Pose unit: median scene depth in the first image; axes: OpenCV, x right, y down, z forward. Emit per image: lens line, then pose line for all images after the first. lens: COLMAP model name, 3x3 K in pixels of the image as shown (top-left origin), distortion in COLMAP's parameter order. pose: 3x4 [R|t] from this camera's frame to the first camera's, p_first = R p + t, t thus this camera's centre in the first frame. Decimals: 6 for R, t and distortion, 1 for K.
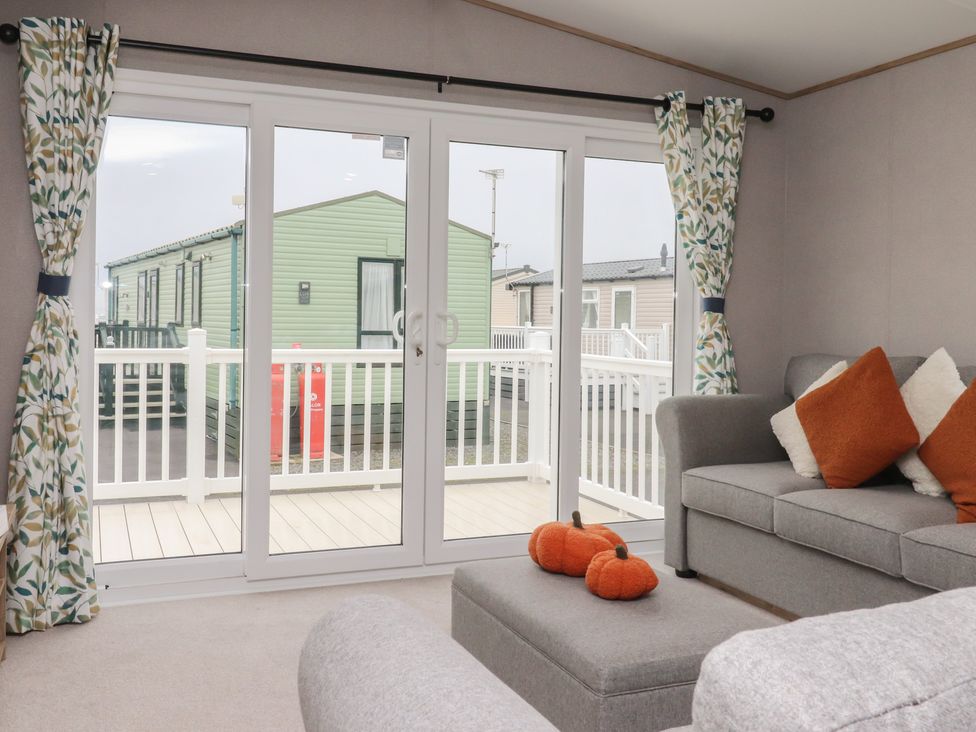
lens RADIAL K [[917.6, 0, 453.5], [0, 917.6, 323.0], [0, 0, 1]] dist [0.011623, 0.004676]
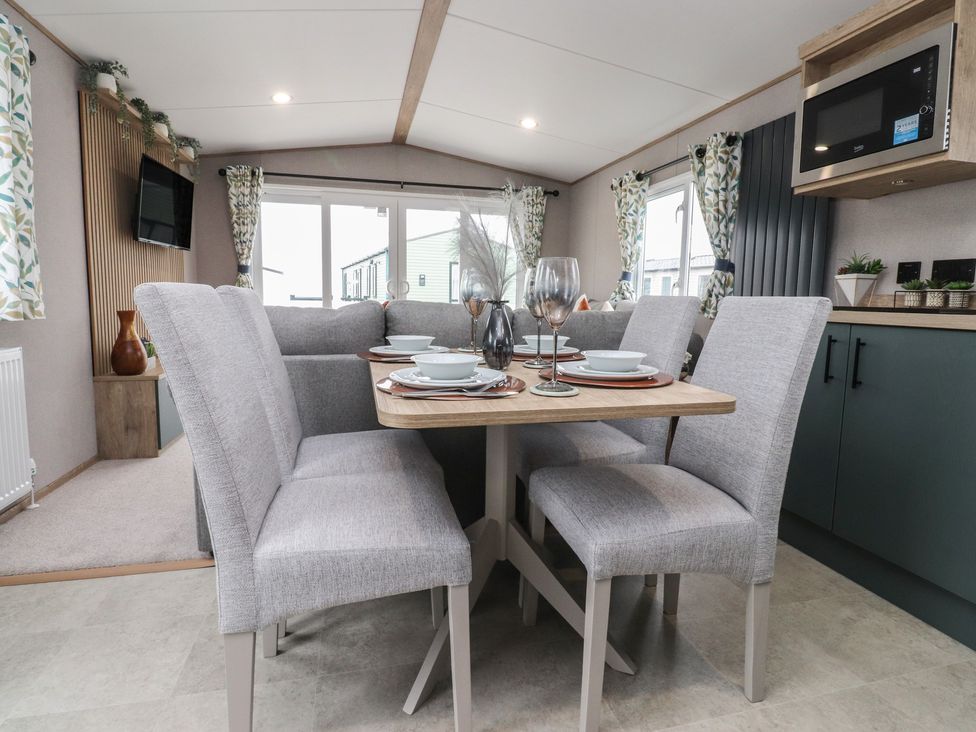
lens RADIAL K [[512.7, 0, 483.2], [0, 512.7, 350.1], [0, 0, 1]] dist [0.004449, -0.014420]
pose [[0.991675, 0.017220, -0.127606, 0.342681], [-0.005040, 0.995449, 0.095167, 0.036837], [0.128664, -0.093732, 0.987249, -0.302013]]
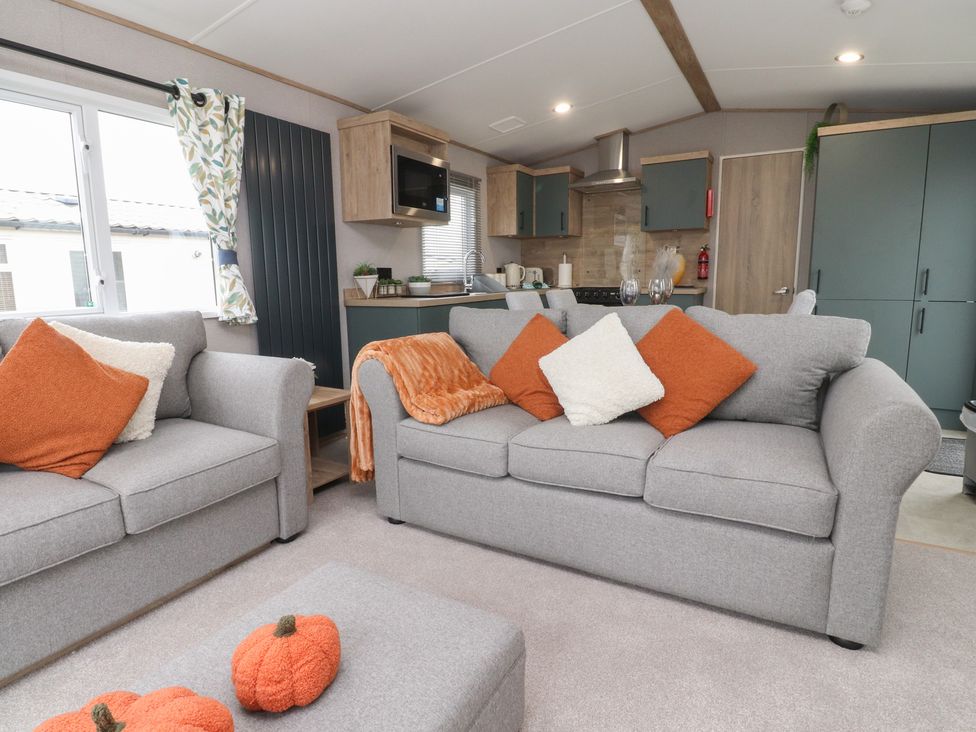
lens RADIAL K [[512.7, 0, 483.2], [0, 512.7, 350.1], [0, 0, 1]] dist [0.004449, -0.014420]
pose [[-0.612197, -0.118517, 0.781773, -0.099764], [0.011587, 0.987252, 0.158741, -0.003400], [-0.790621, 0.106239, -0.603019, 0.657928]]
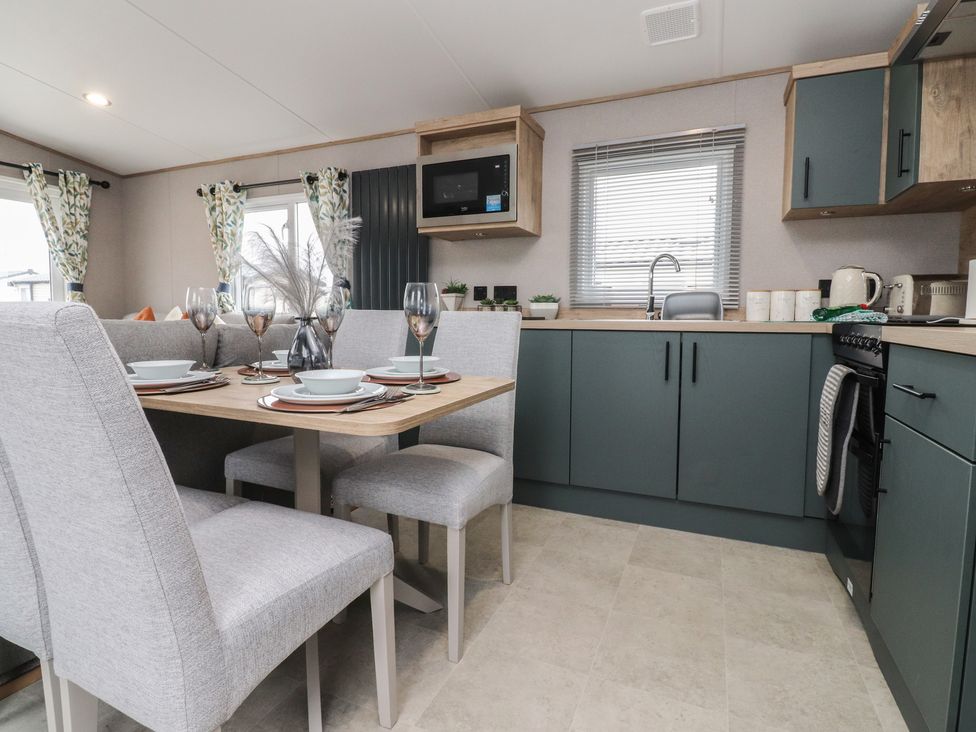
lens RADIAL K [[512.7, 0, 483.2], [0, 512.7, 350.1], [0, 0, 1]] dist [0.004449, -0.014420]
pose [[0.711157, -0.057484, 0.700680, 0.146145], [0.005346, 0.997065, 0.076373, 0.032623], [-0.703013, -0.050567, 0.709377, -0.295249]]
